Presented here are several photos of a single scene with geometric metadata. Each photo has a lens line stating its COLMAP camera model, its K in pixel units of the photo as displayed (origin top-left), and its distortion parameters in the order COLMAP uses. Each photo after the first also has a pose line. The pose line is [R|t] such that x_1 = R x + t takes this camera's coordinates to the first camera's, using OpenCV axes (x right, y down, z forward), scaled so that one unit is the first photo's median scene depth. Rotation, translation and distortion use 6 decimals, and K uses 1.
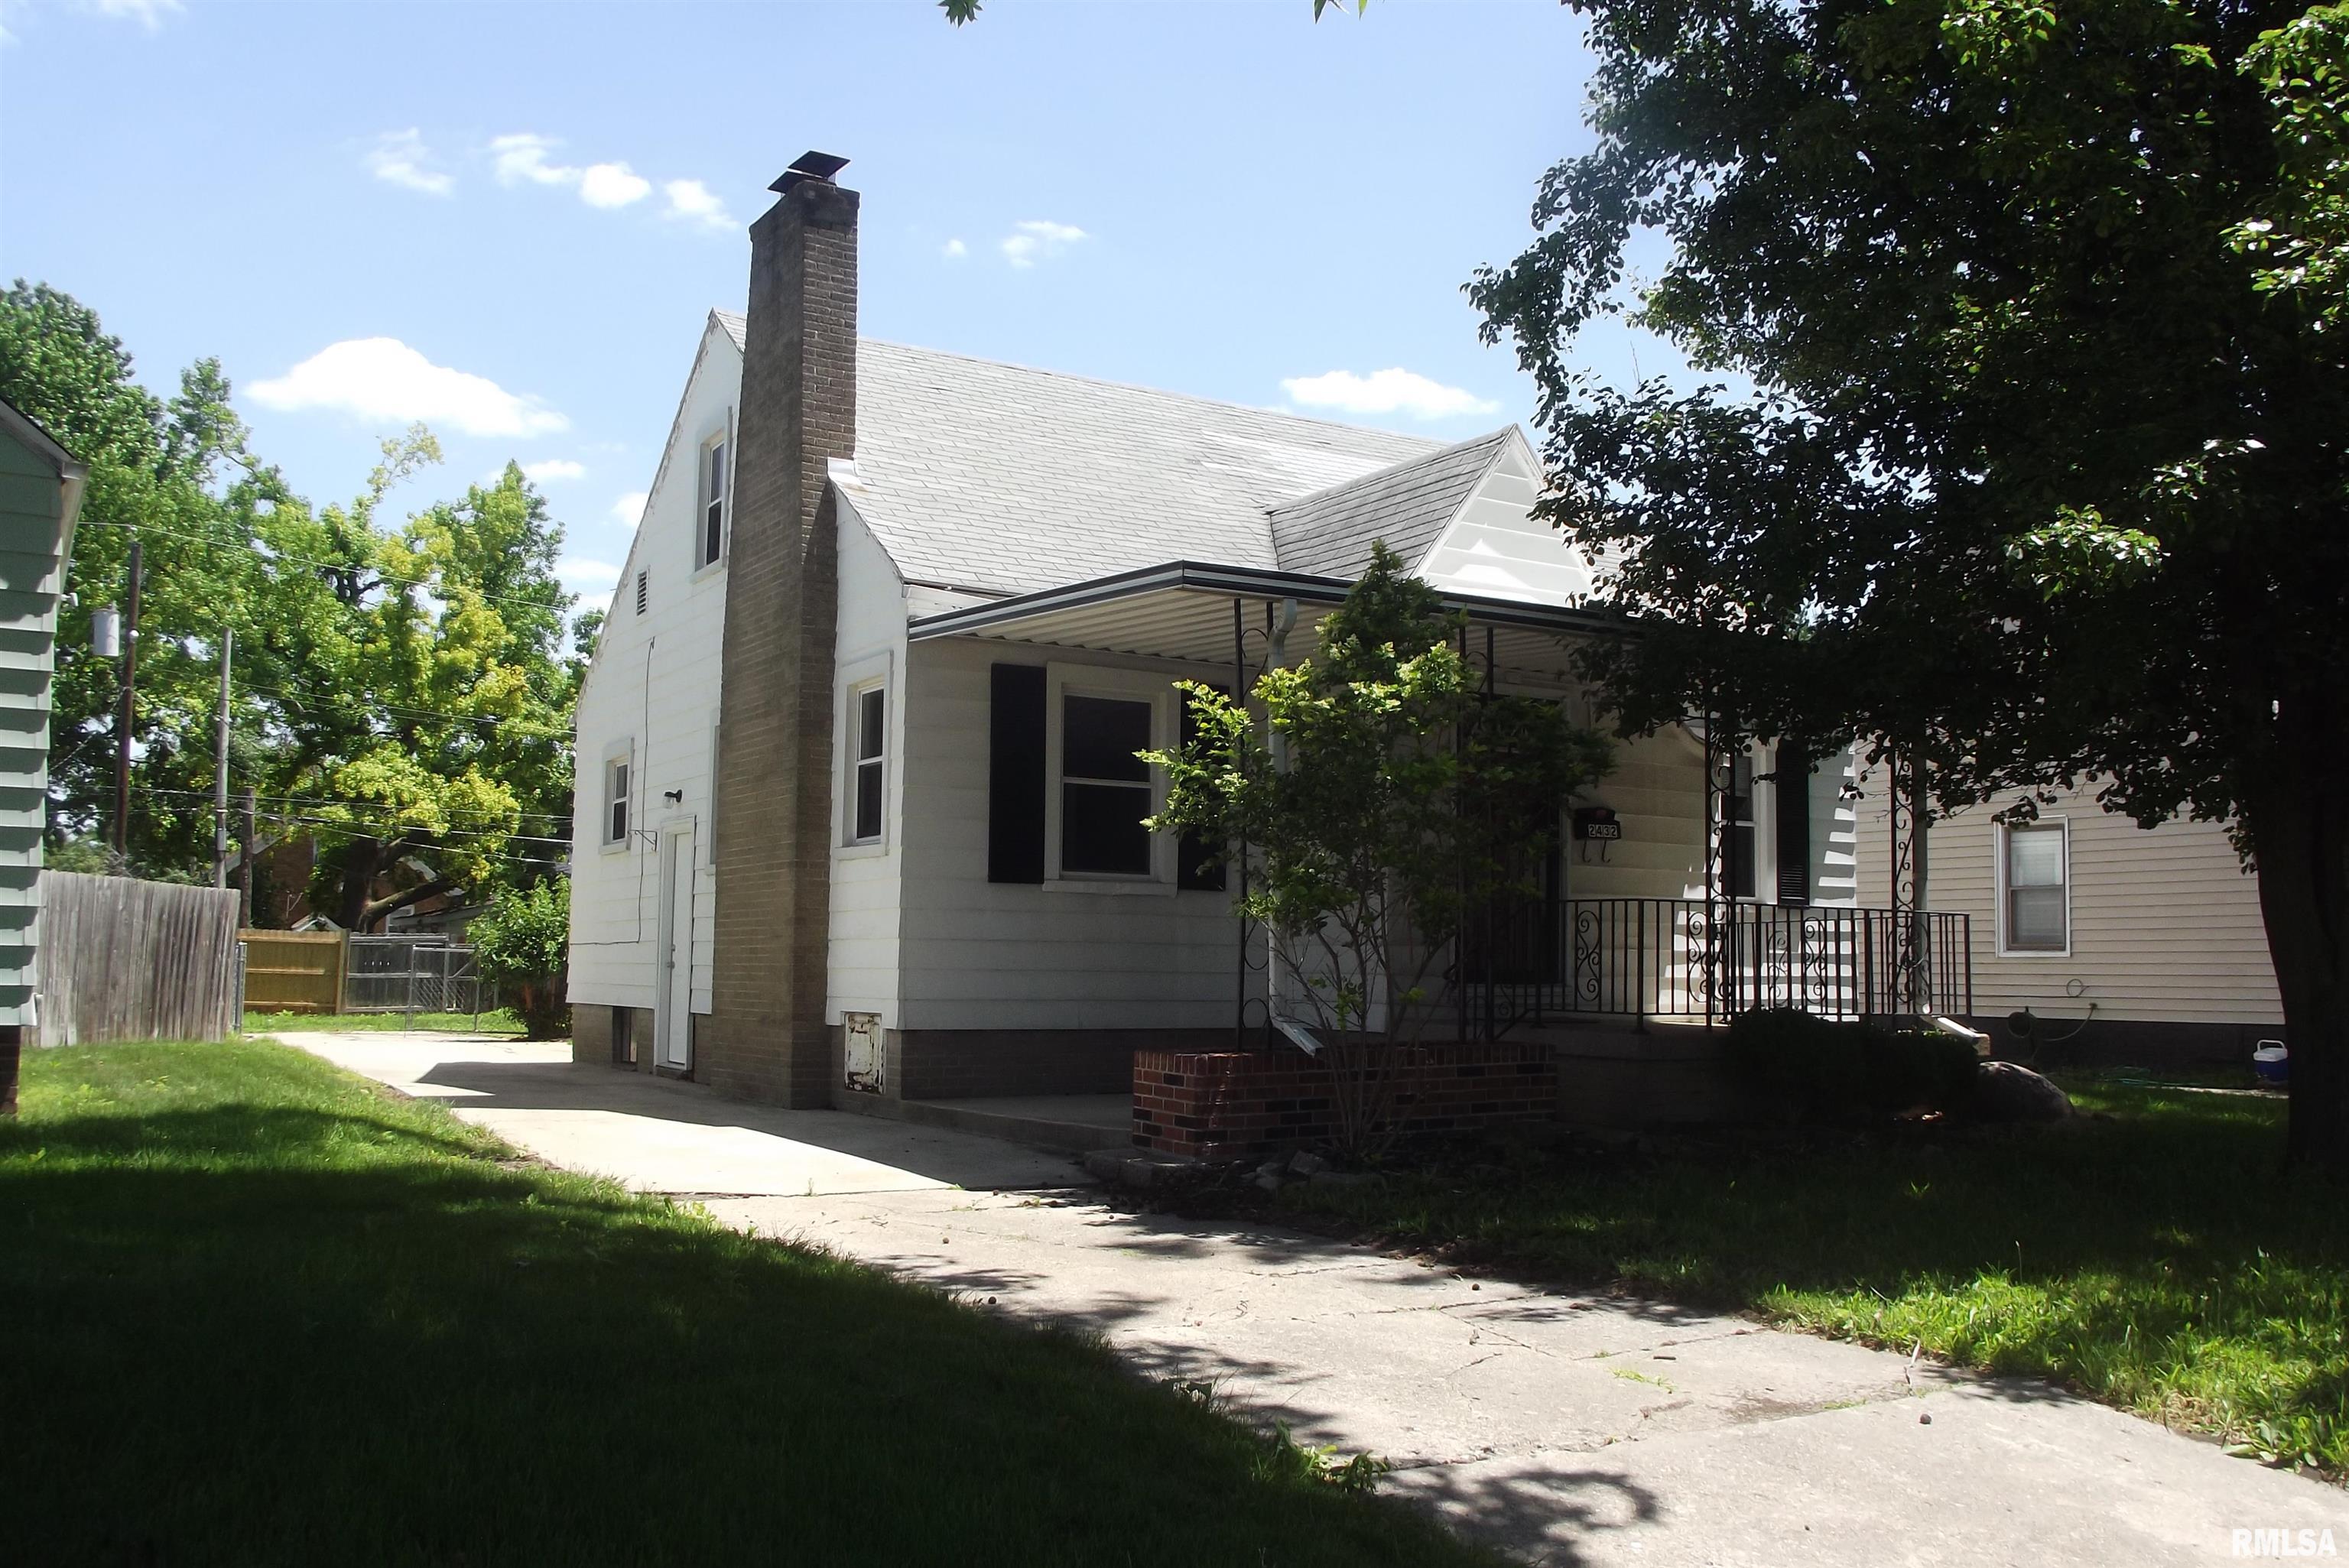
lens RADIAL K [[1855.0, 0, 1174.5], [0, 1855.0, 784.0], [0, 0, 1]] dist [-0.012288, -0.125515]
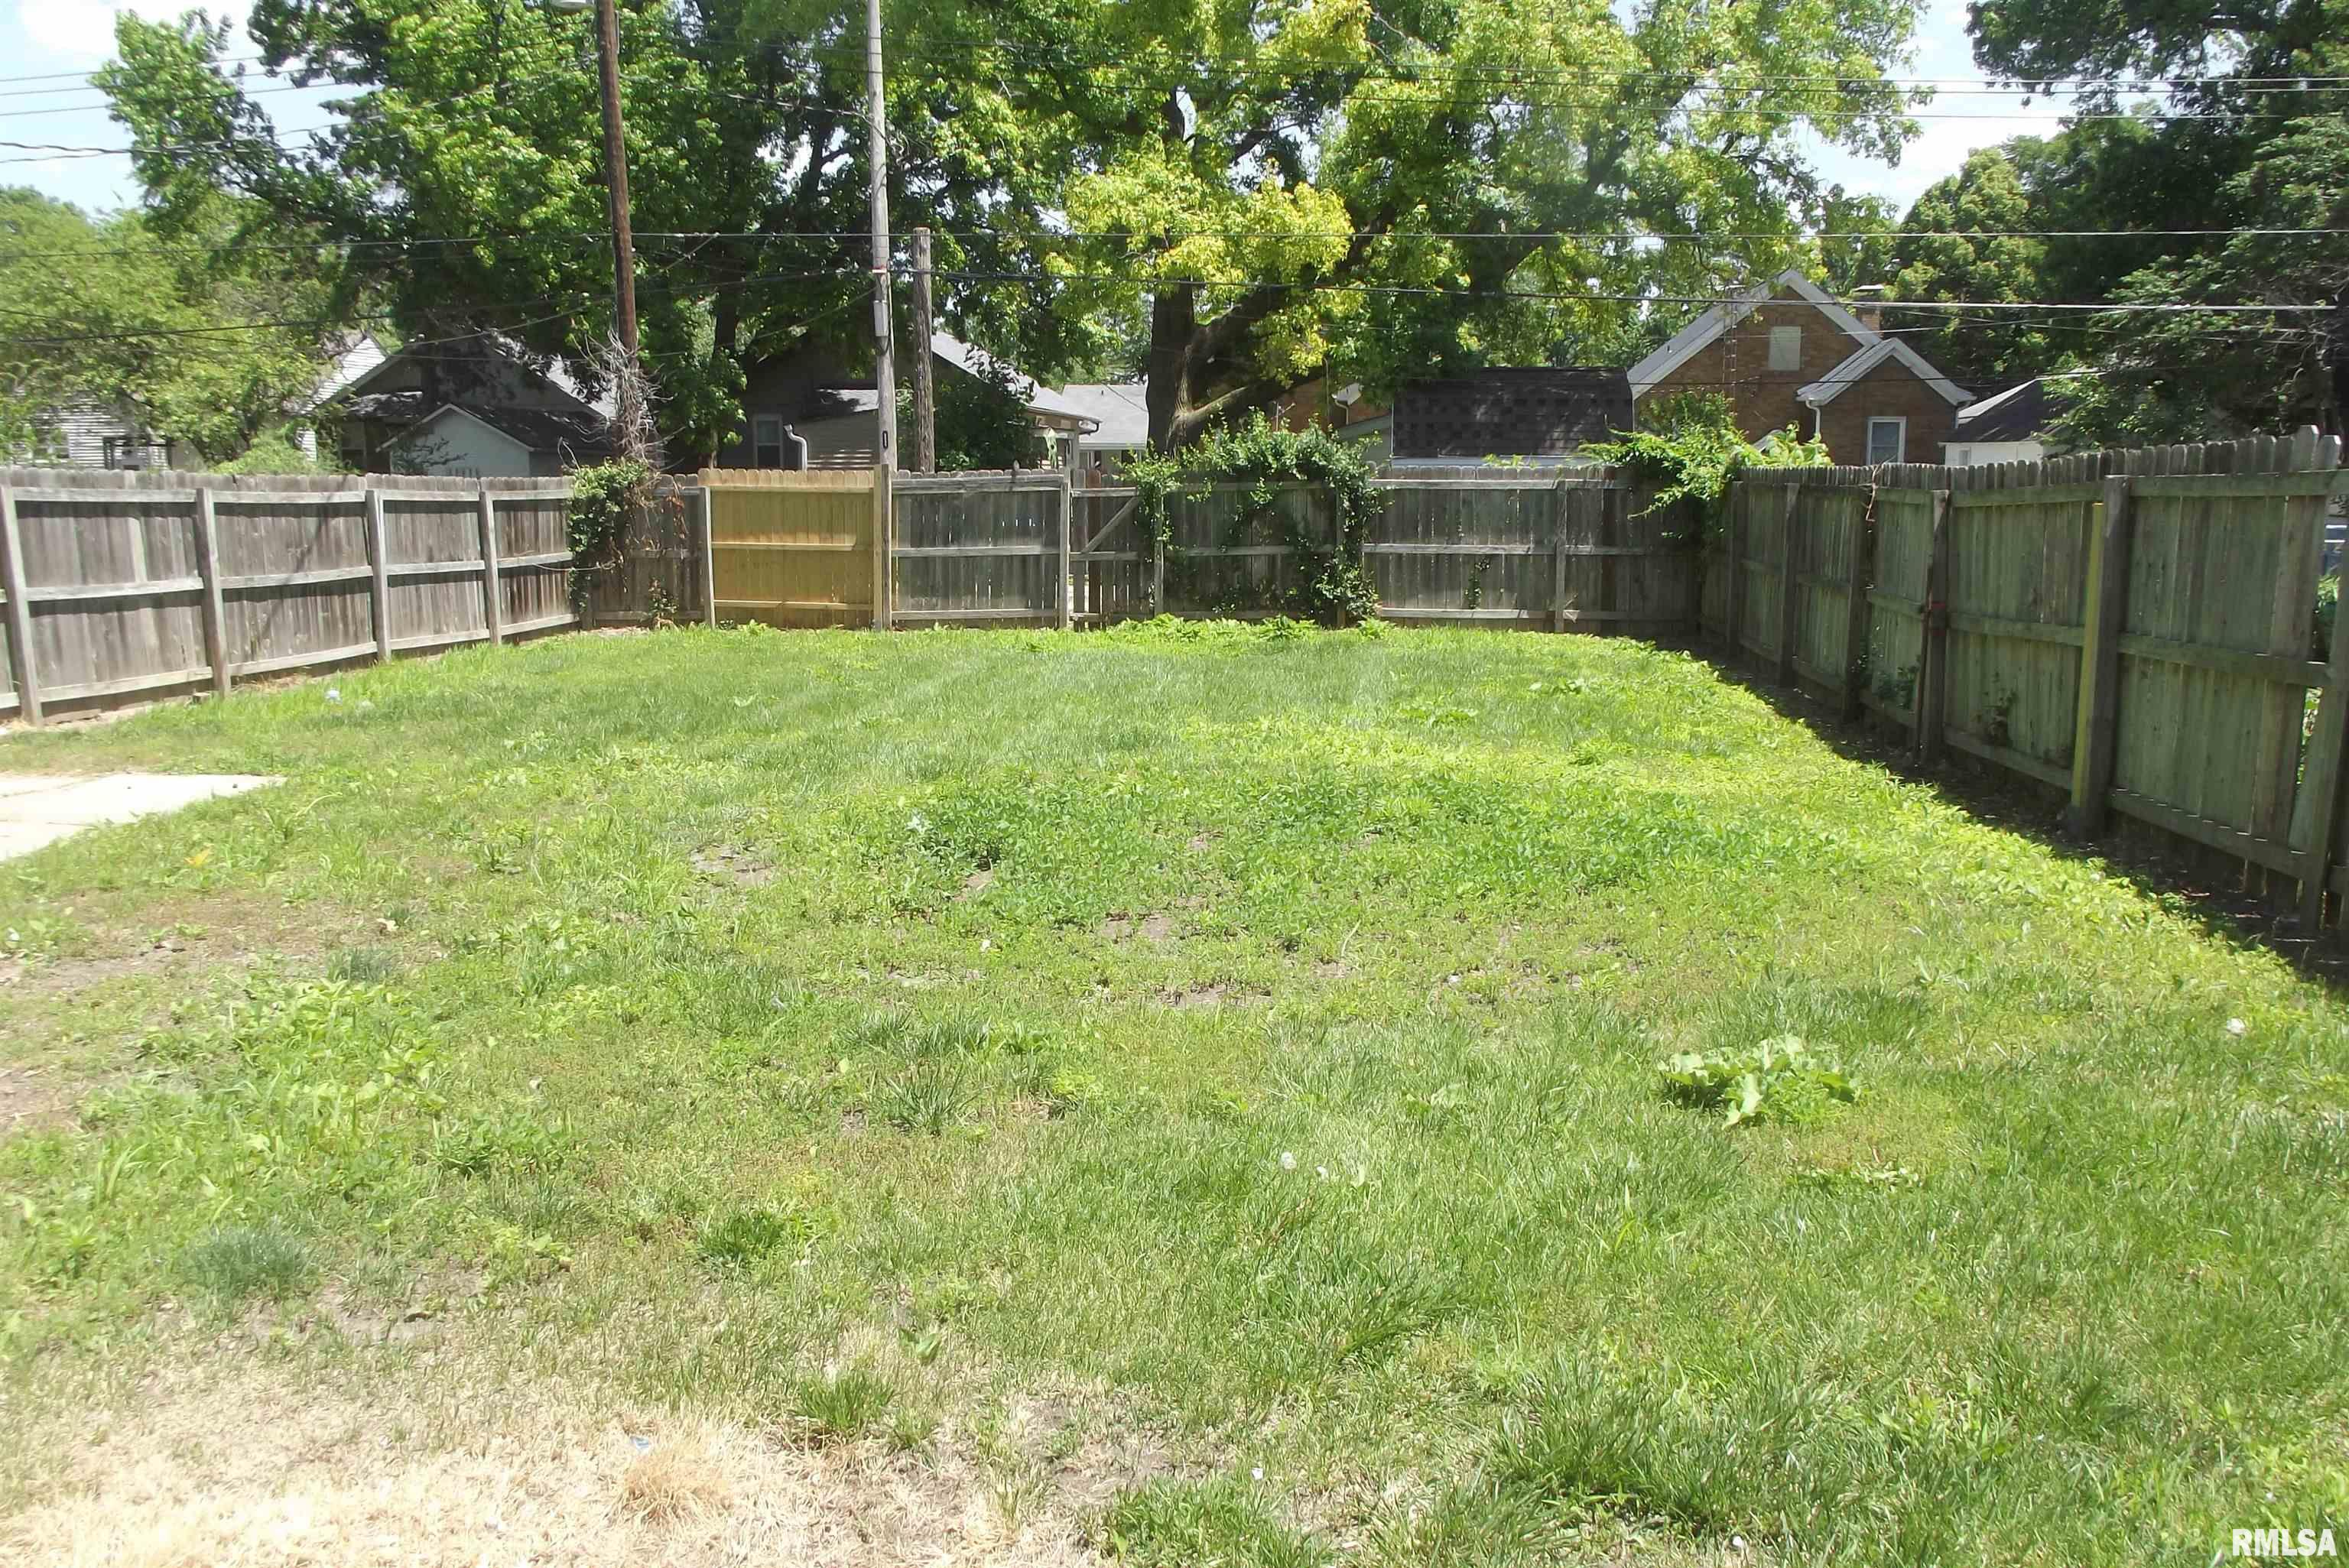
lens RADIAL K [[1921.8, 0, 1174.5], [0, 1921.8, 784.0], [0, 0, 1]] dist [-0.062111, 0.066815]
pose [[0.785946, 0.092661, -0.611313, -0.026565], [0.066528, 0.970293, 0.232608, 0.037108], [0.614706, -0.223486, 0.756433, 0.502707]]
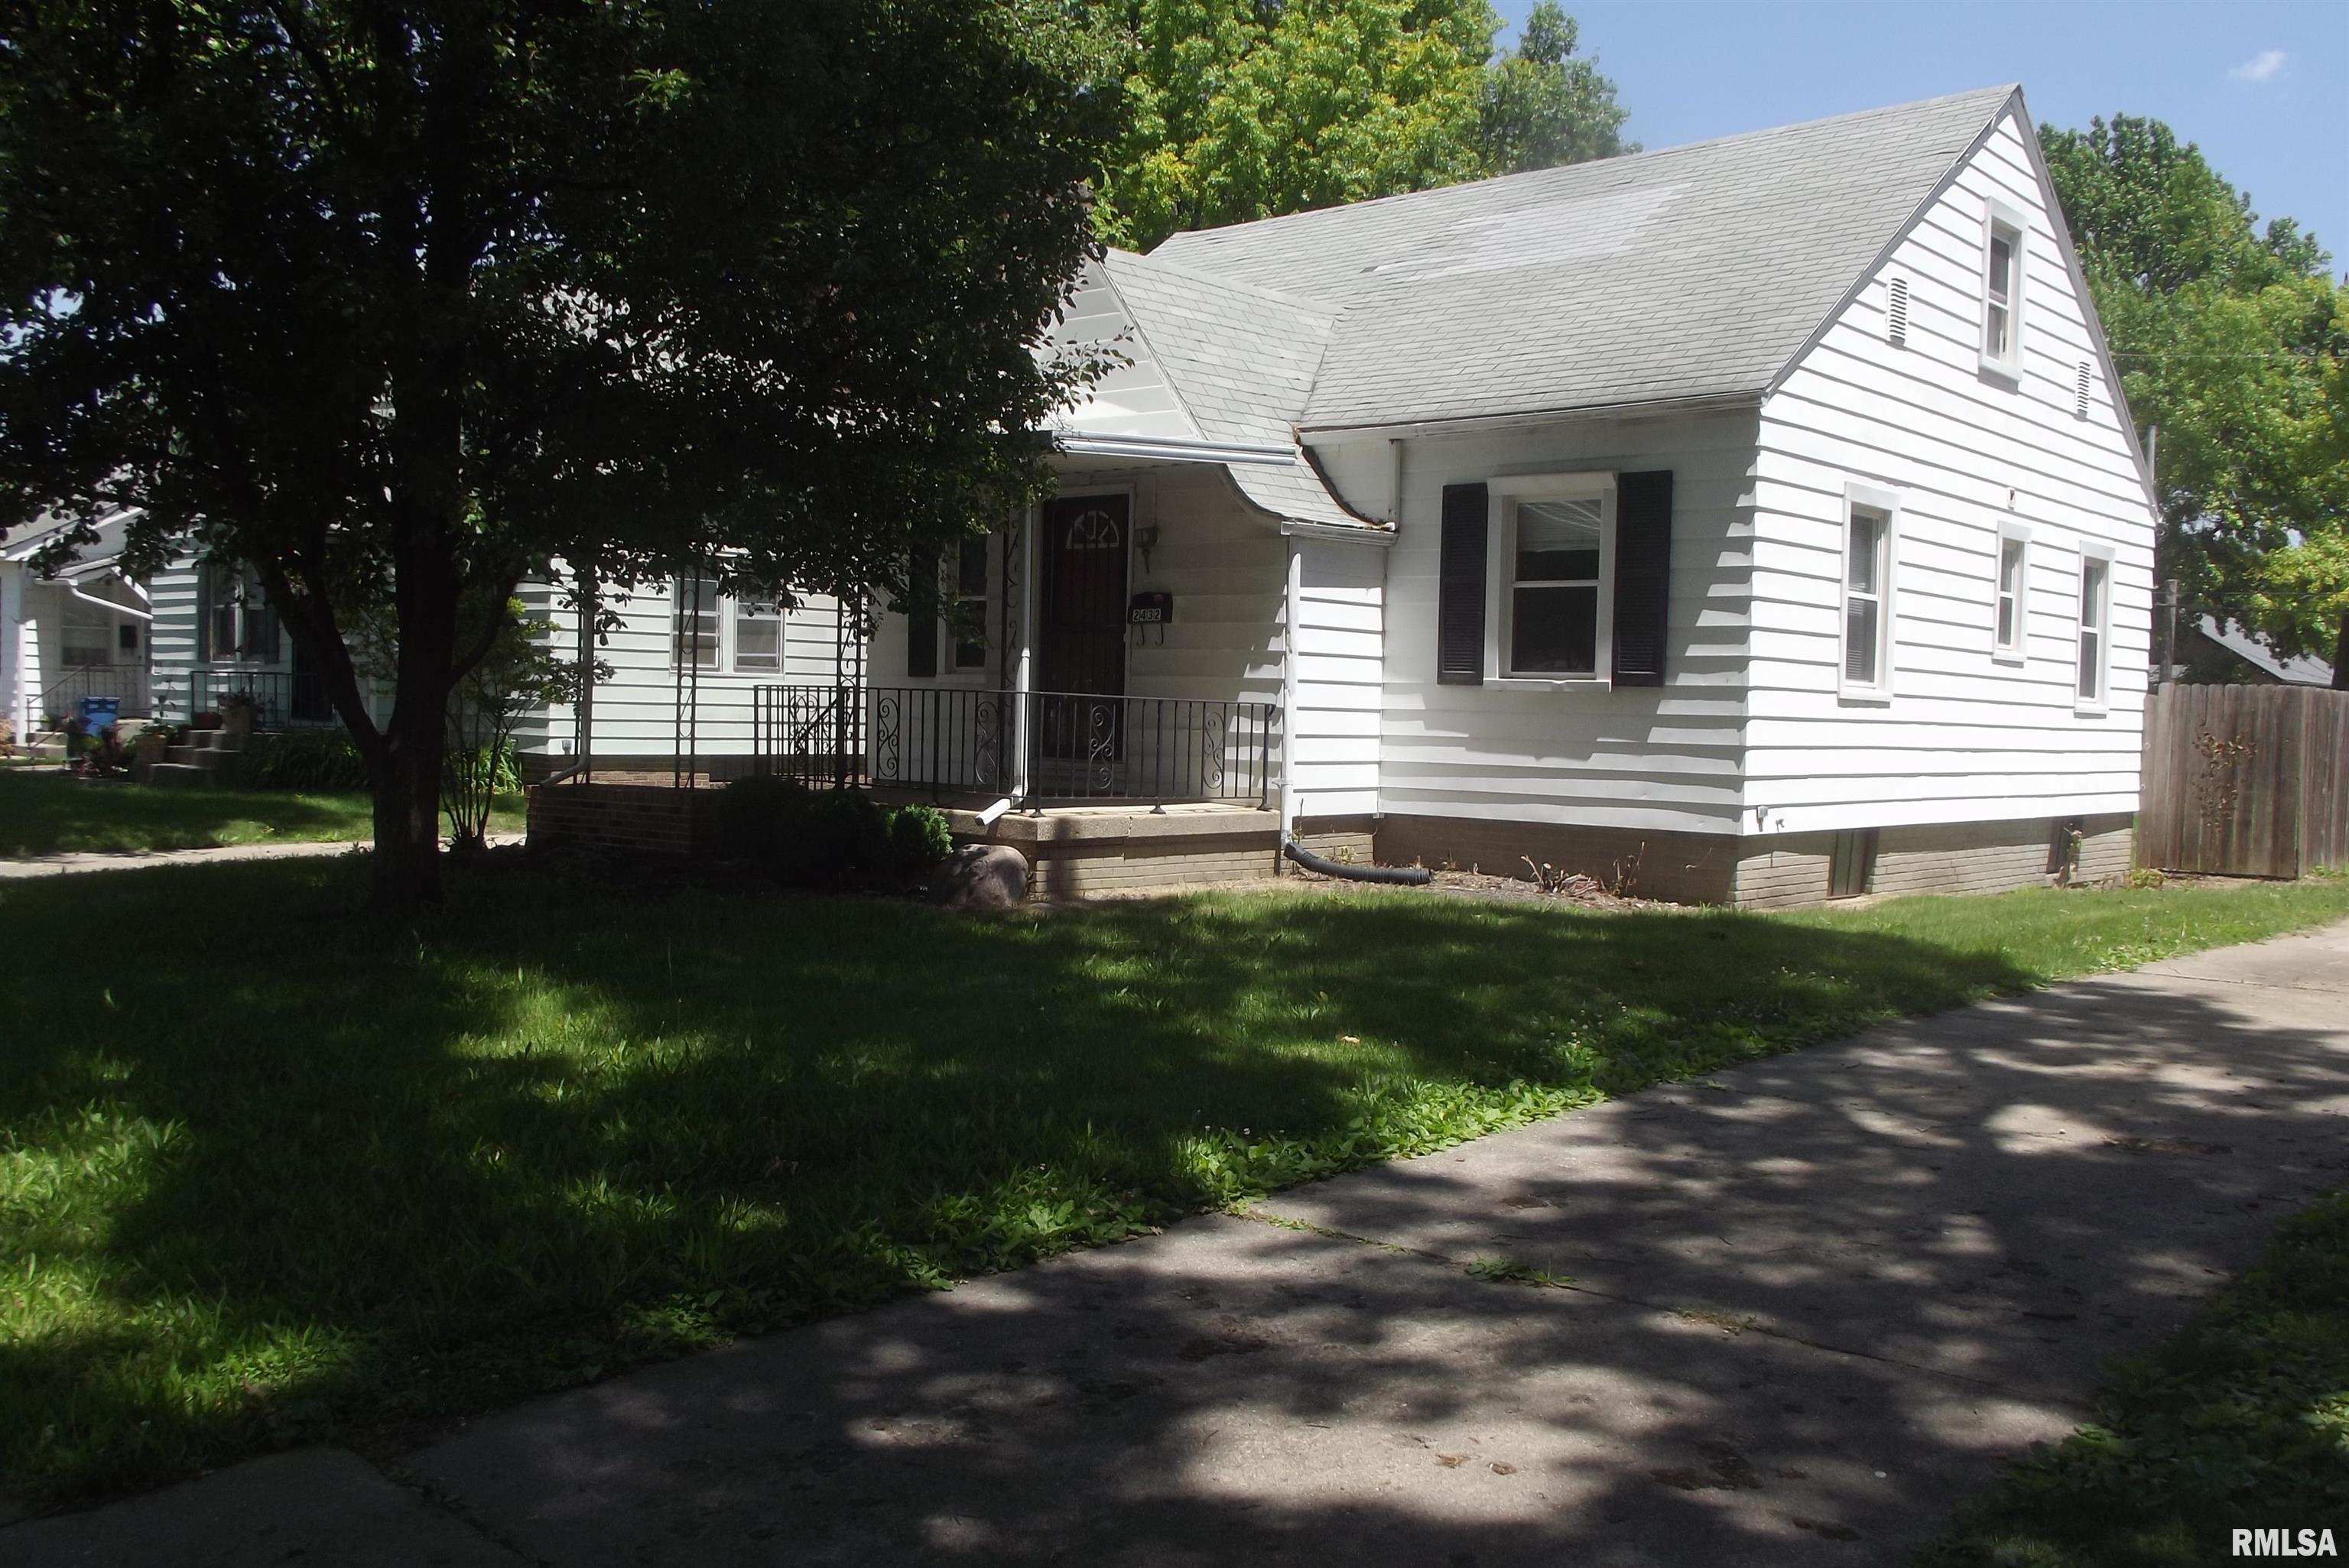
lens RADIAL K [[1855.0, 0, 1174.5], [0, 1855.0, 784.0], [0, 0, 1]] dist [-0.012288, -0.125515]
pose [[0.241821, 0.046992, -0.969182, 0.340070], [0.062672, 0.995985, 0.063929, 0.014792], [0.968295, -0.076199, 0.237905, 0.196852]]
